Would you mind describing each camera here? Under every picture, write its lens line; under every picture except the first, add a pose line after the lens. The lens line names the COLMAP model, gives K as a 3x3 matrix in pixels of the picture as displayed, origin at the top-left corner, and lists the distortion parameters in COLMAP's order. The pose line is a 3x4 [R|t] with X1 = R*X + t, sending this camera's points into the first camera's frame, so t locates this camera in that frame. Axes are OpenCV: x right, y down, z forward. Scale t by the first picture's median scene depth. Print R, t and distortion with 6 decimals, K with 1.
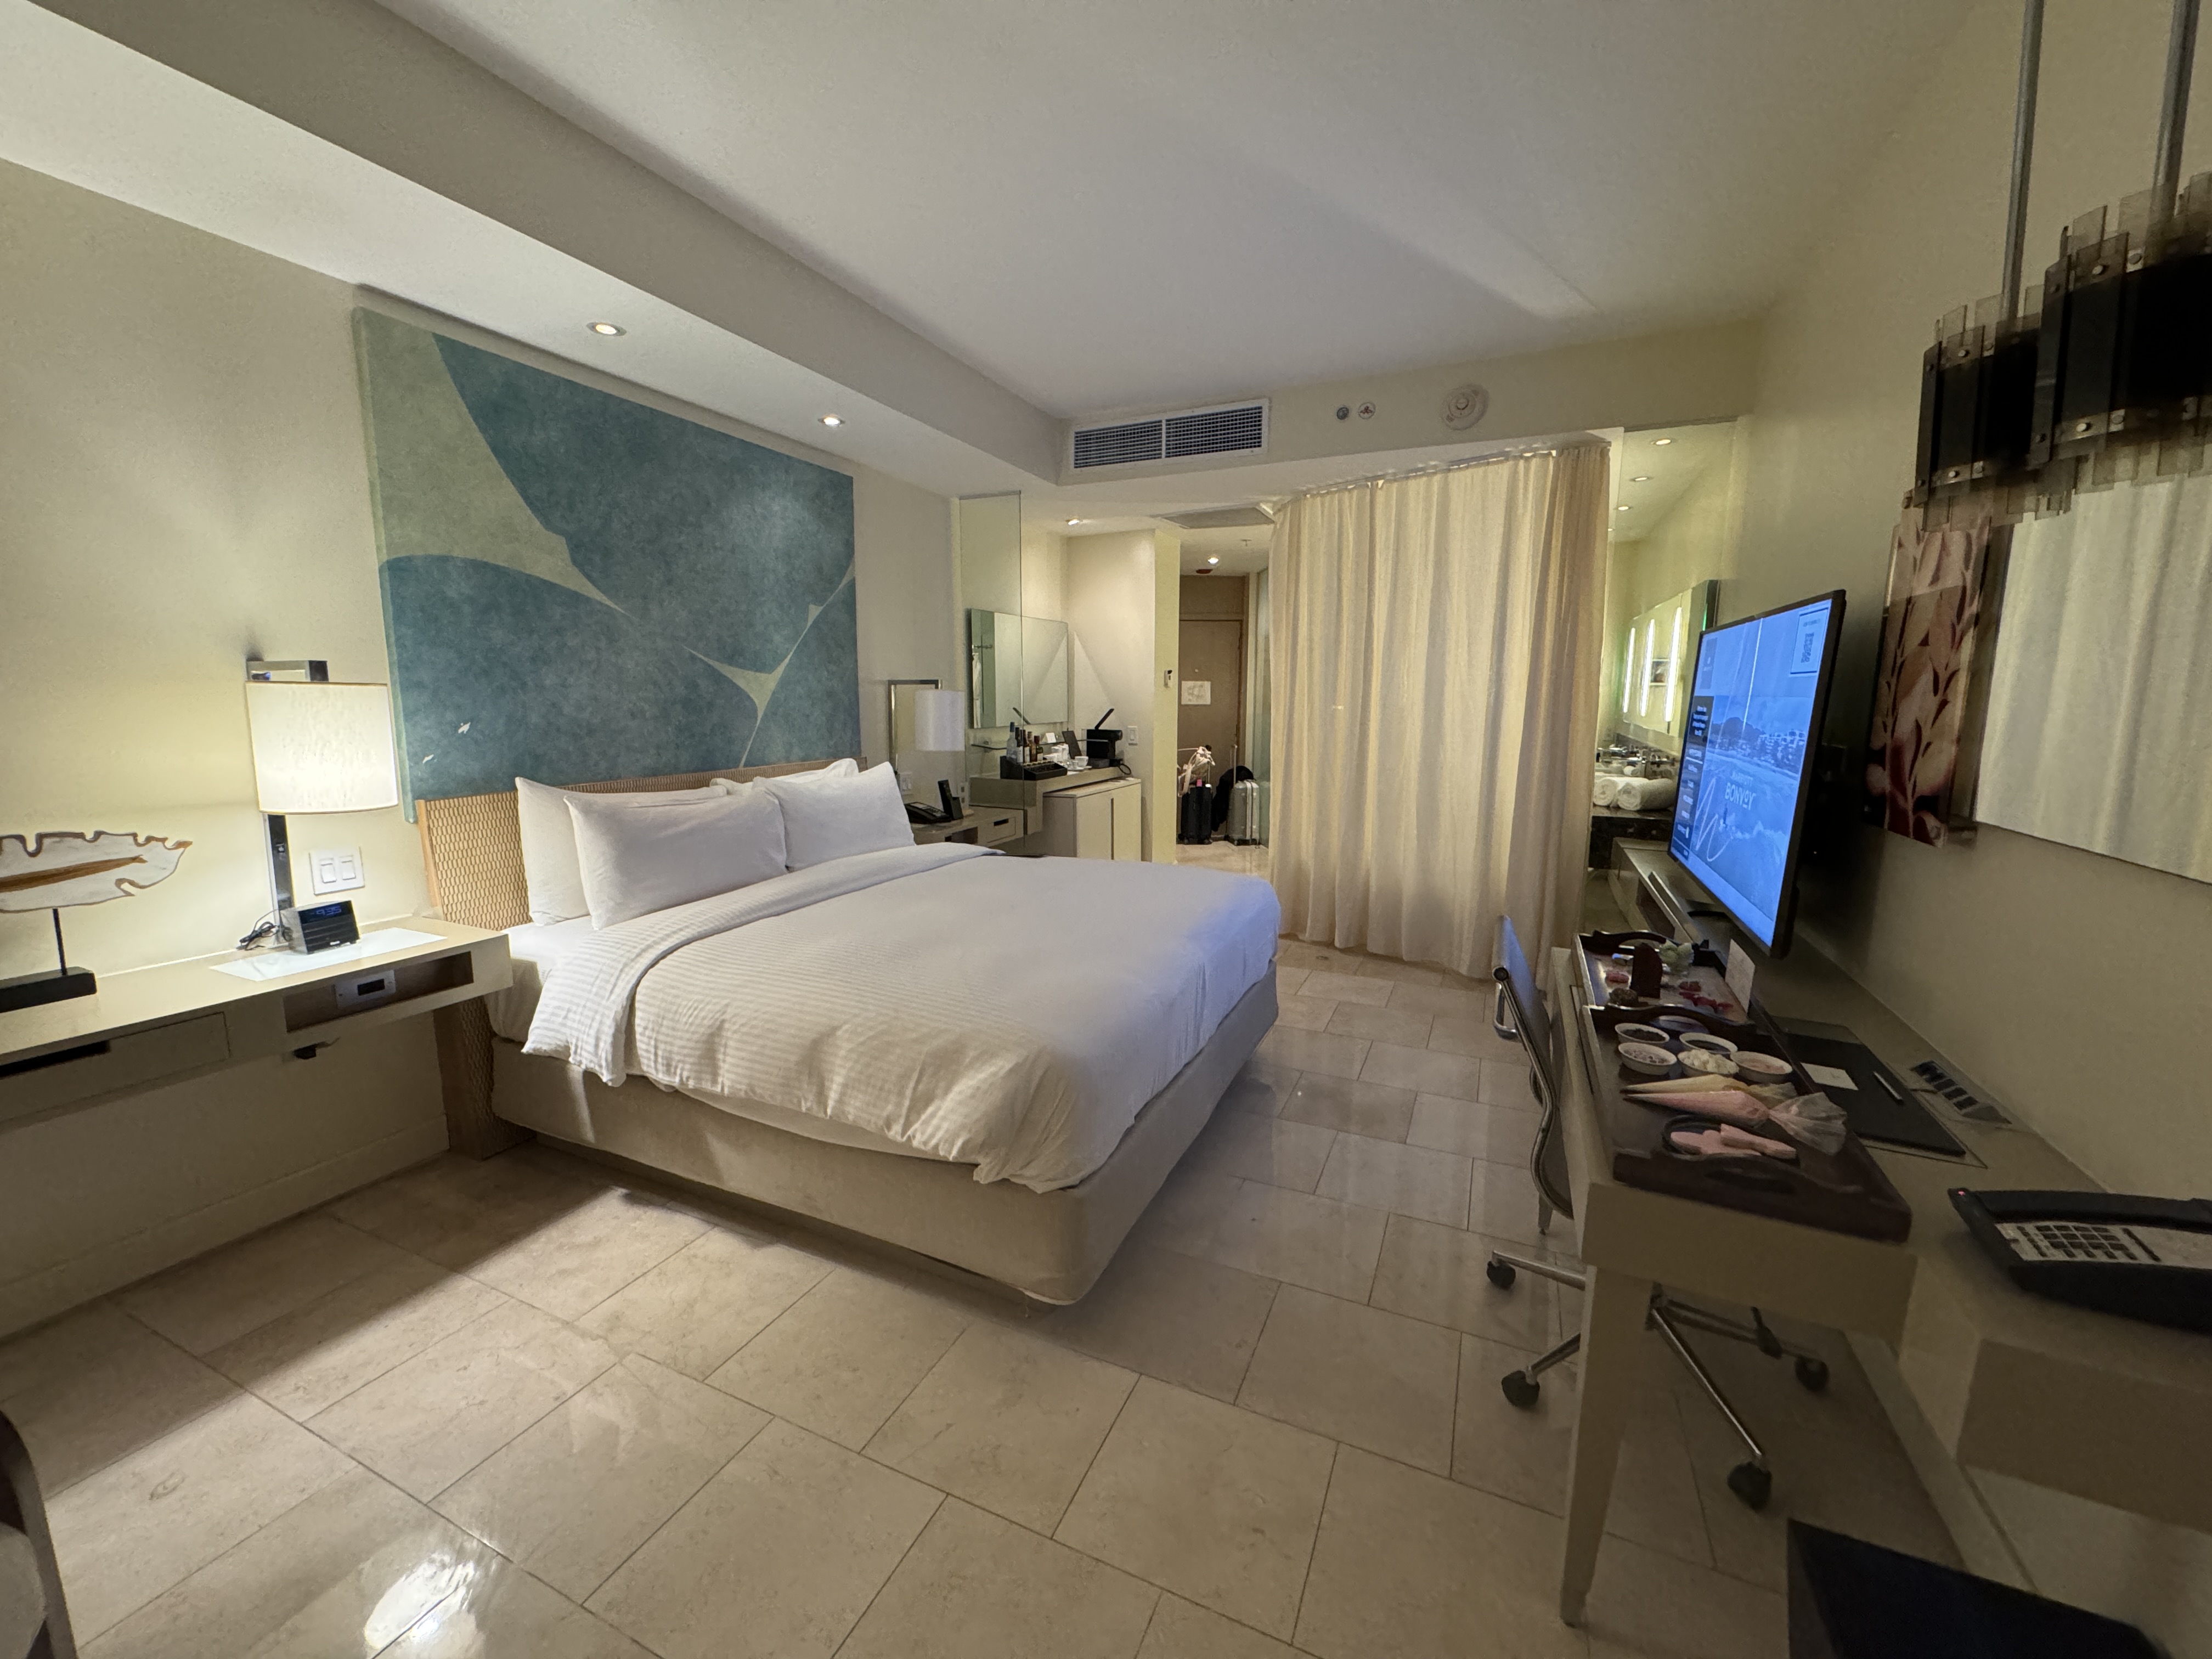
lens RADIAL K [[879.9, 0, 1103.5], [0, 879.9, 826.7], [0, 0, 1]] dist [-0.004744, 0.000554]
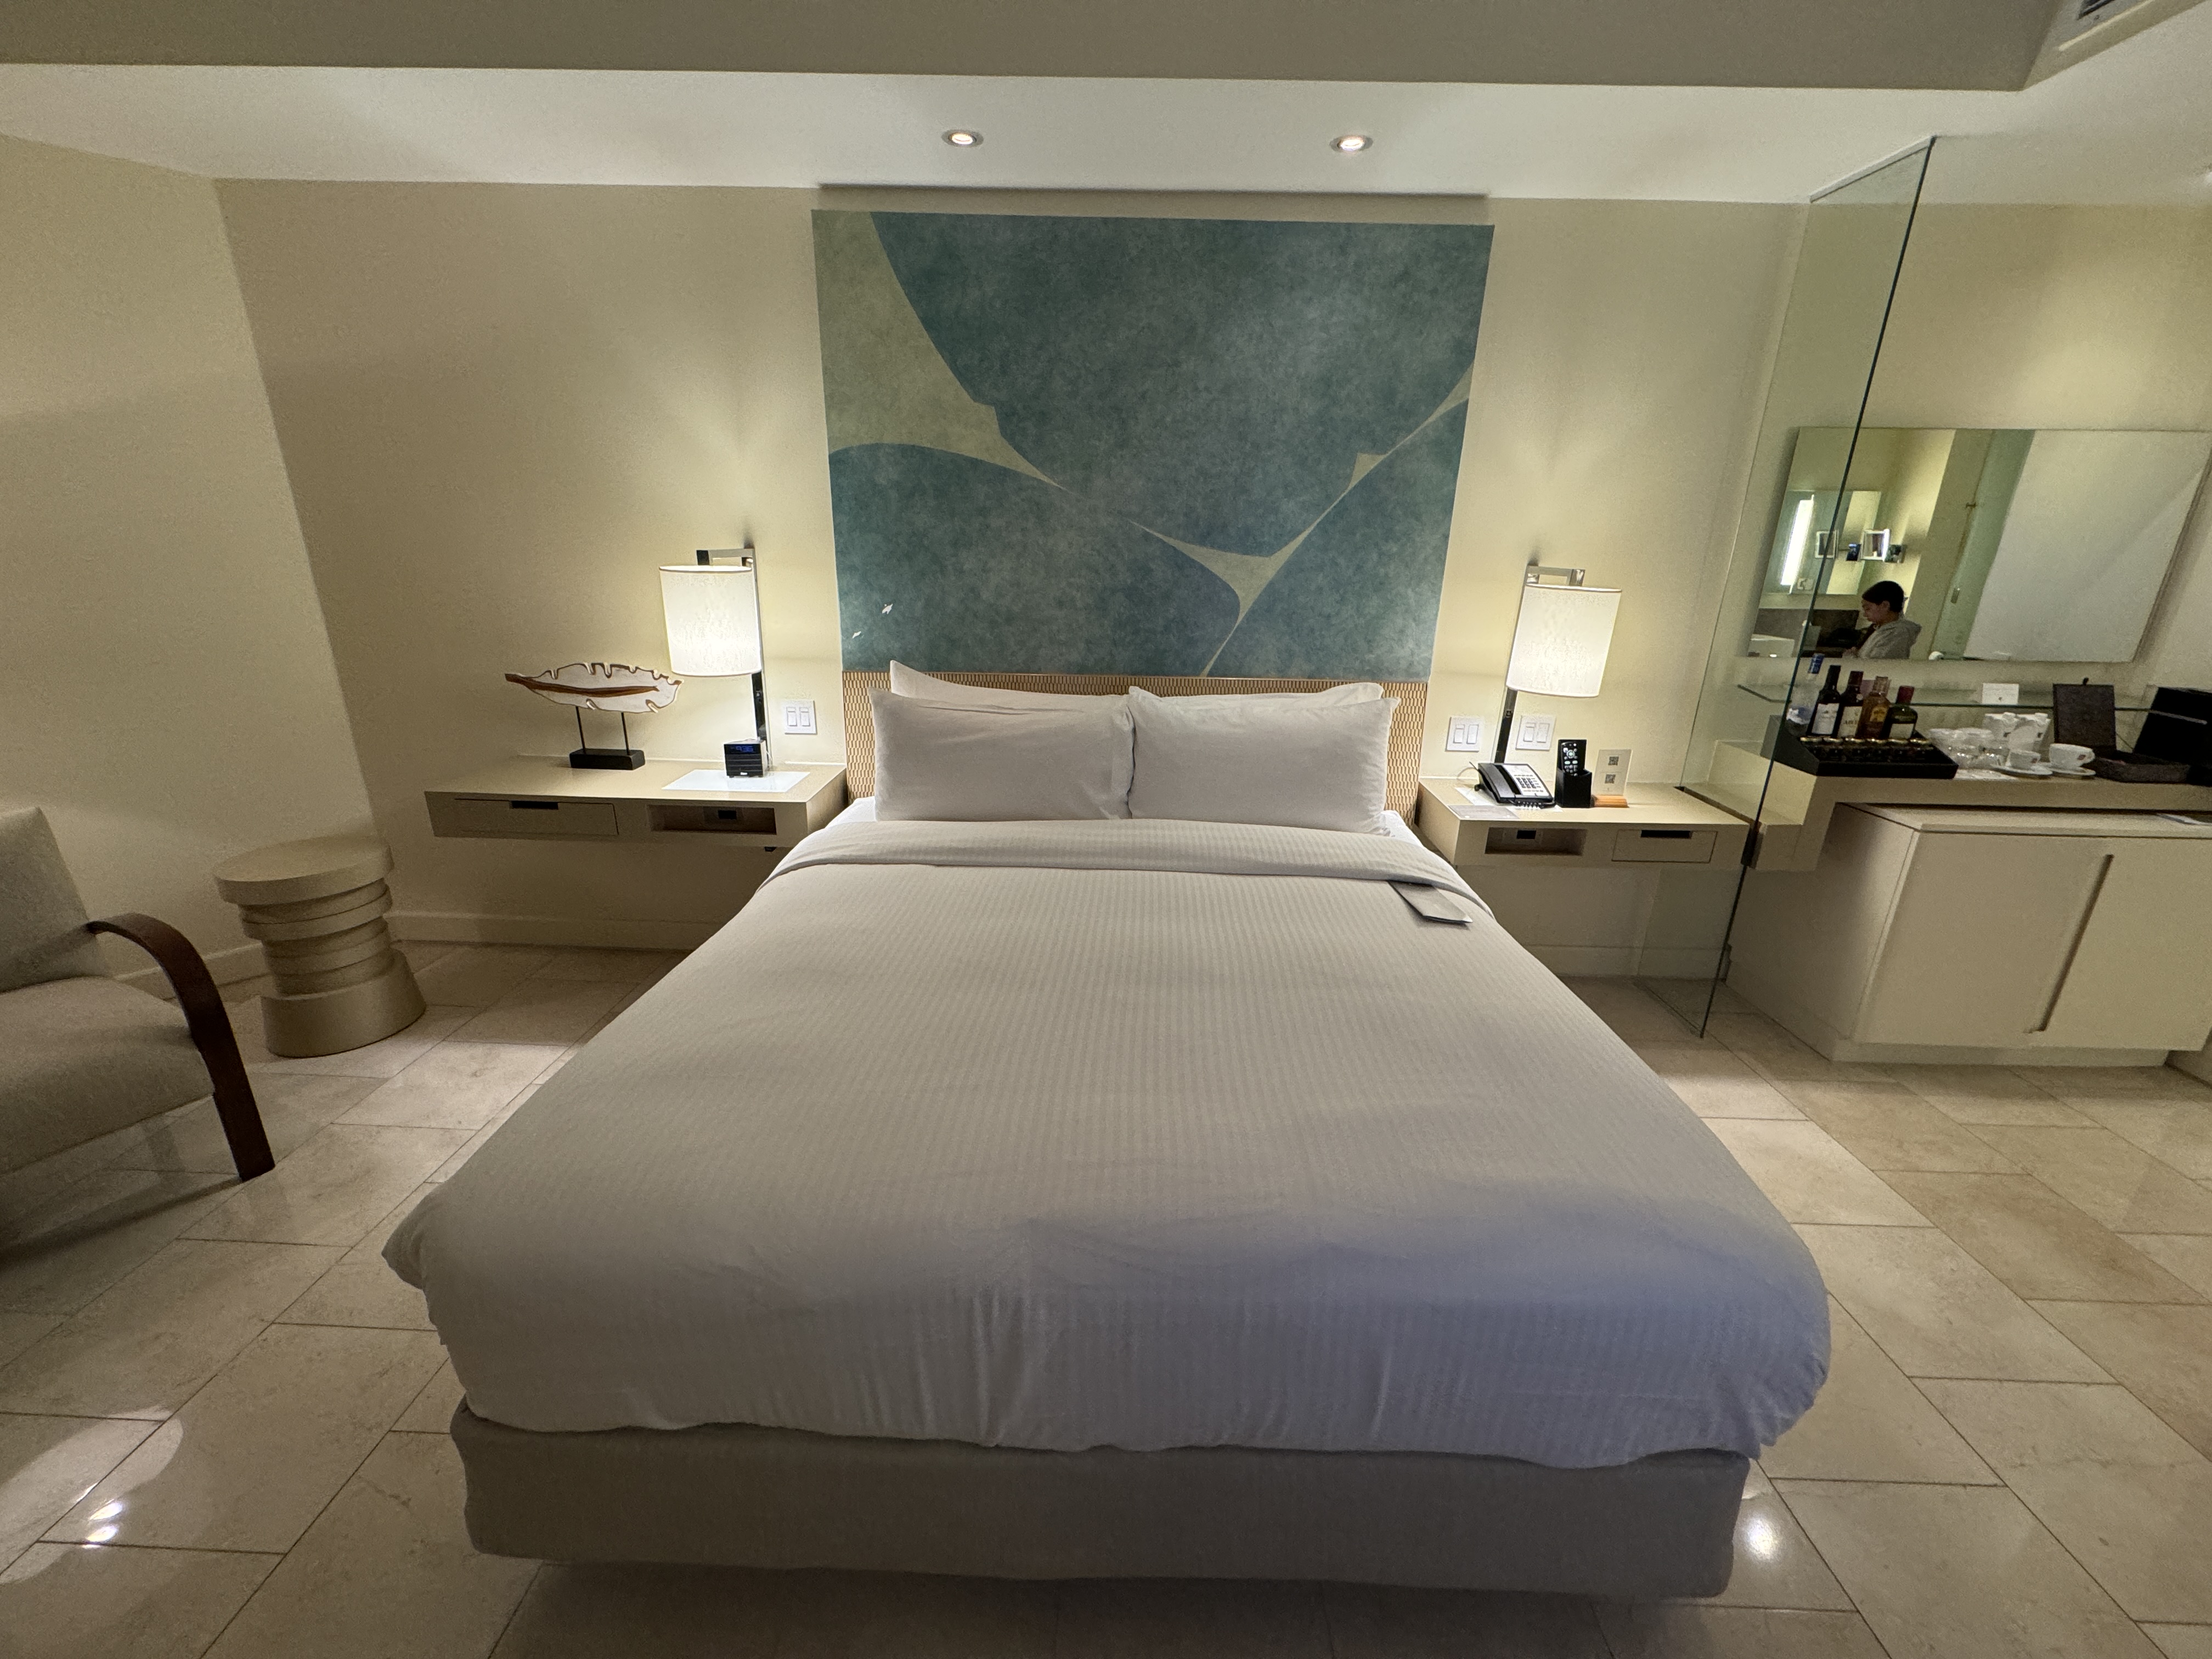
lens RADIAL K [[879.9, 0, 1106.3], [0, 879.9, 827.2], [0, 0, 1]] dist [-0.004744, 0.000554]
pose [[0.390242, 0.294000, -0.872511, 0.416602], [-0.154161, 0.955134, 0.252890, -0.172614], [0.907714, 0.035819, 0.418057, 0.803890]]
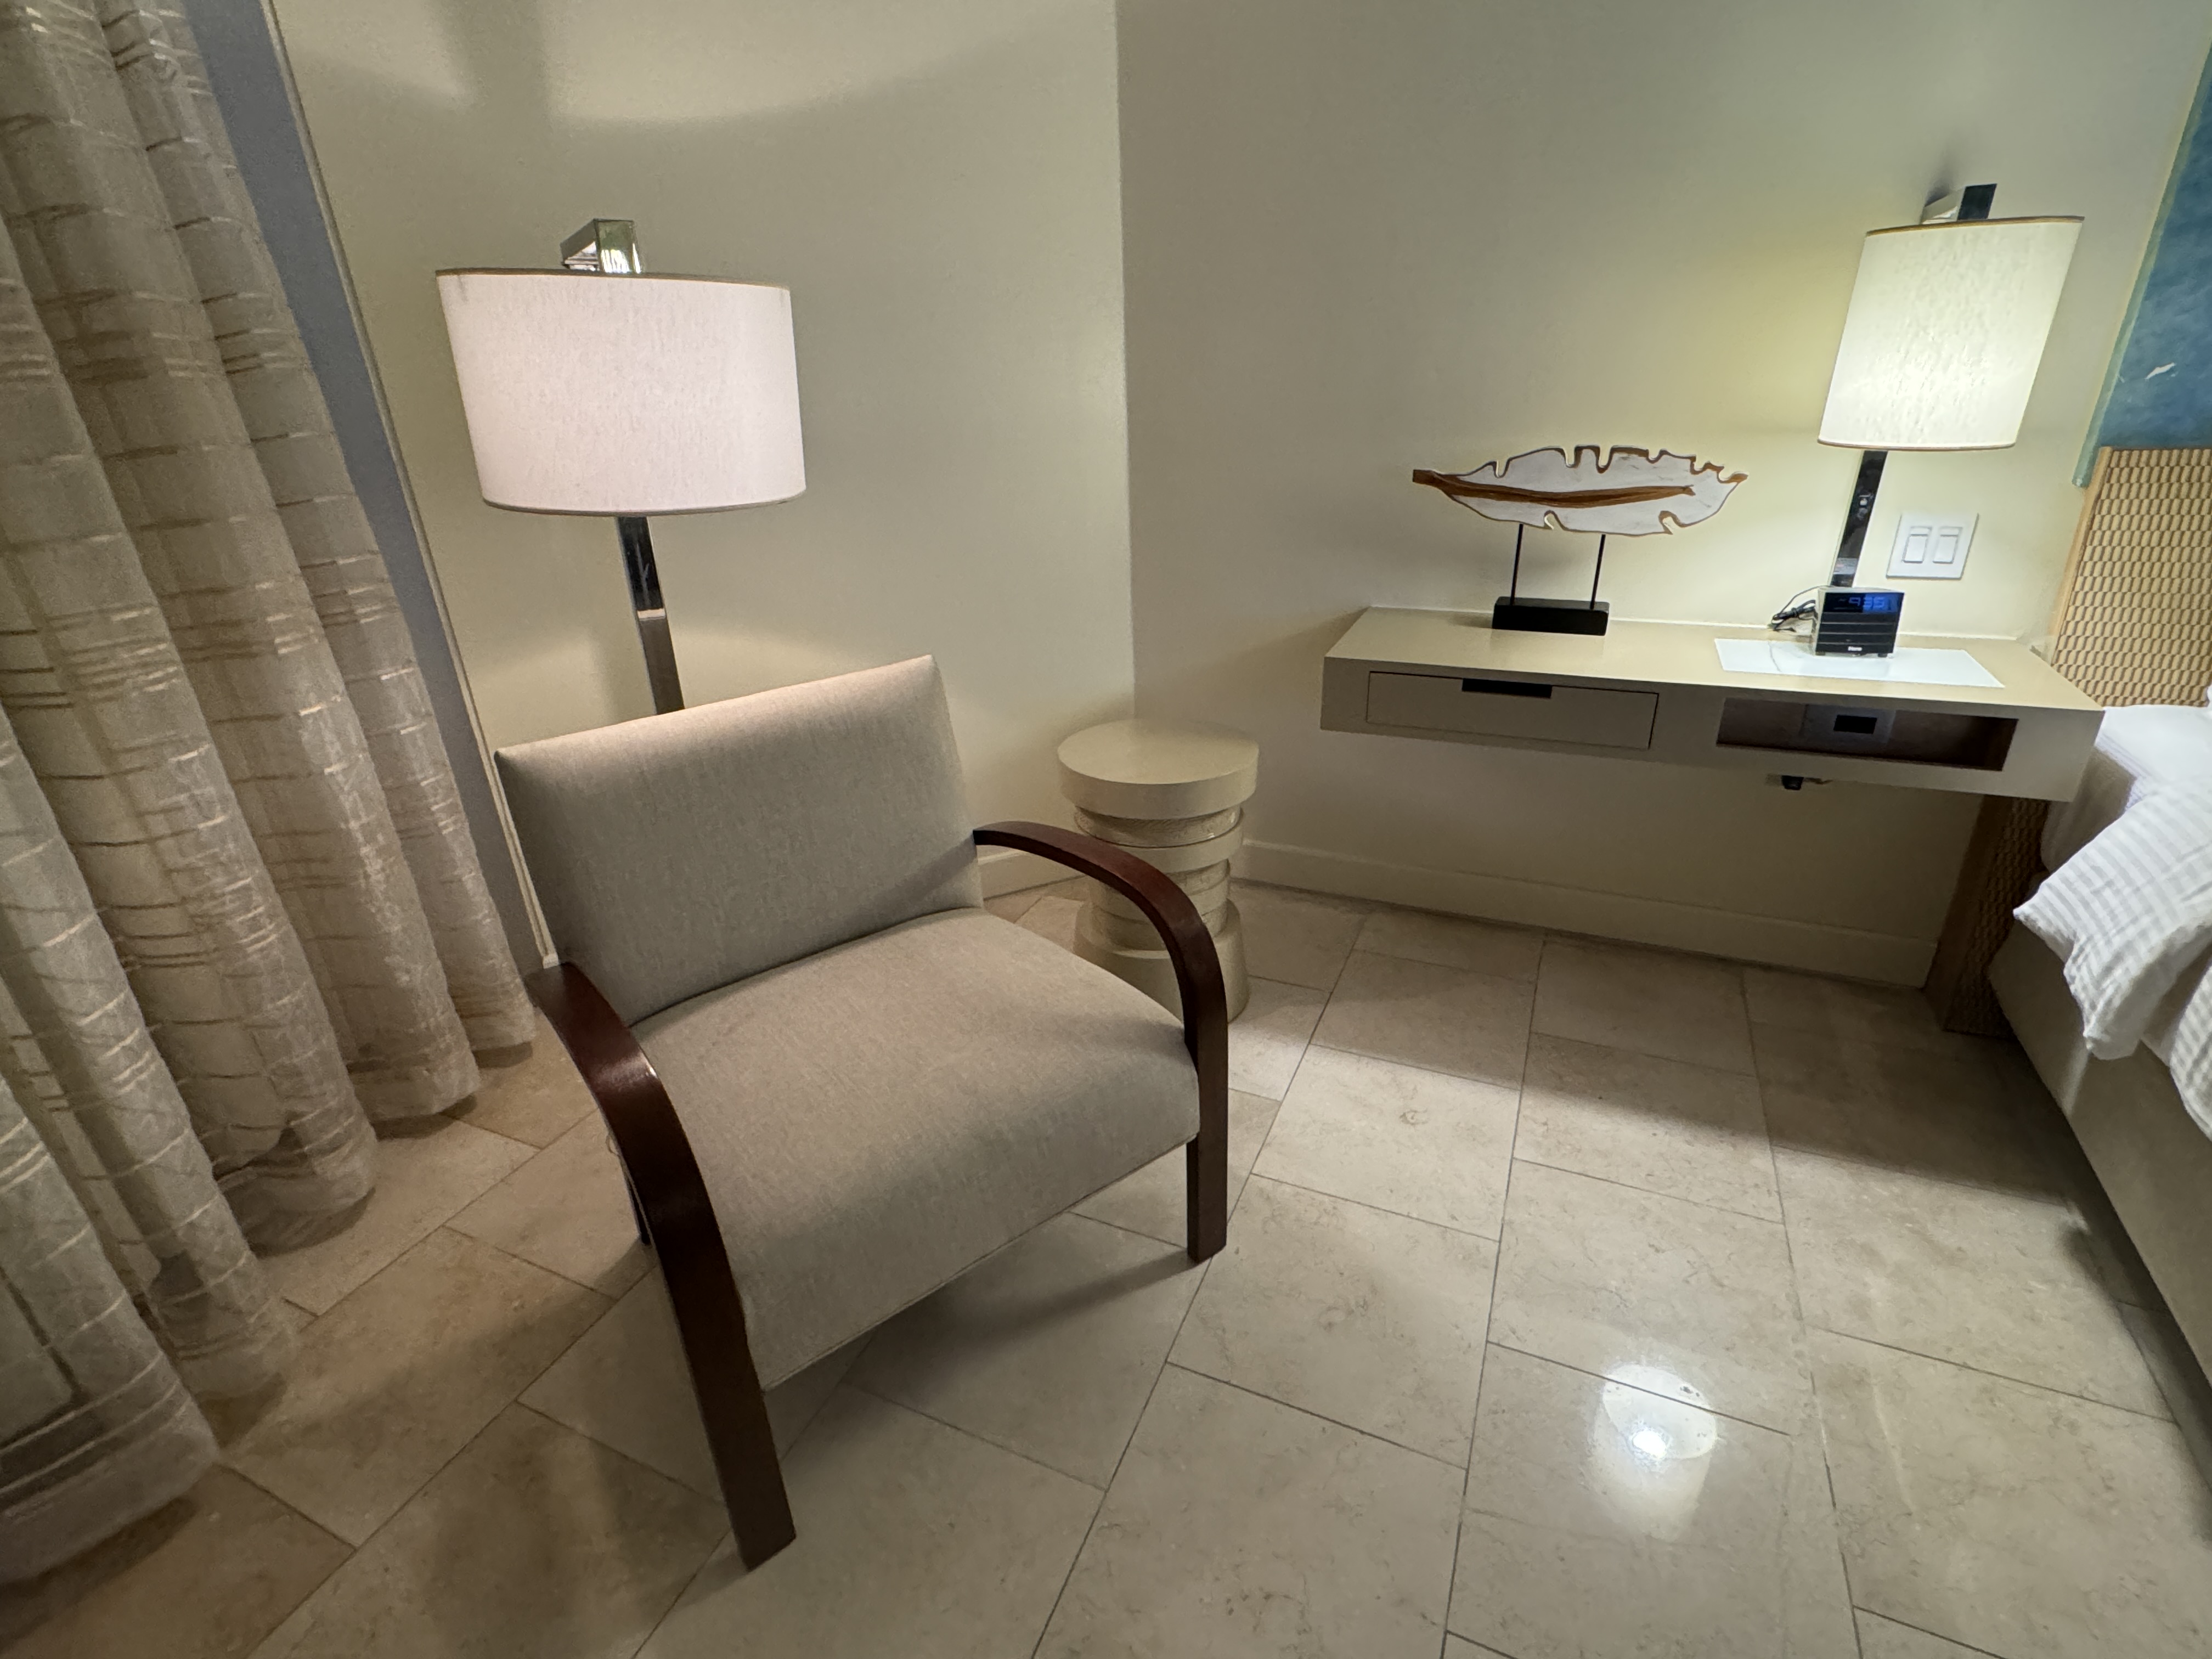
lens RADIAL K [[1050.3, 0, 1094.4], [0, 1050.3, 831.2], [0, 0, 1]] dist [-0.001754, -0.001532]
pose [[-0.002719, 0.398769, -0.917047, -0.040894], [-0.106629, 0.911707, 0.396763, -0.001901], [0.994295, 0.098863, 0.040041, 0.320203]]
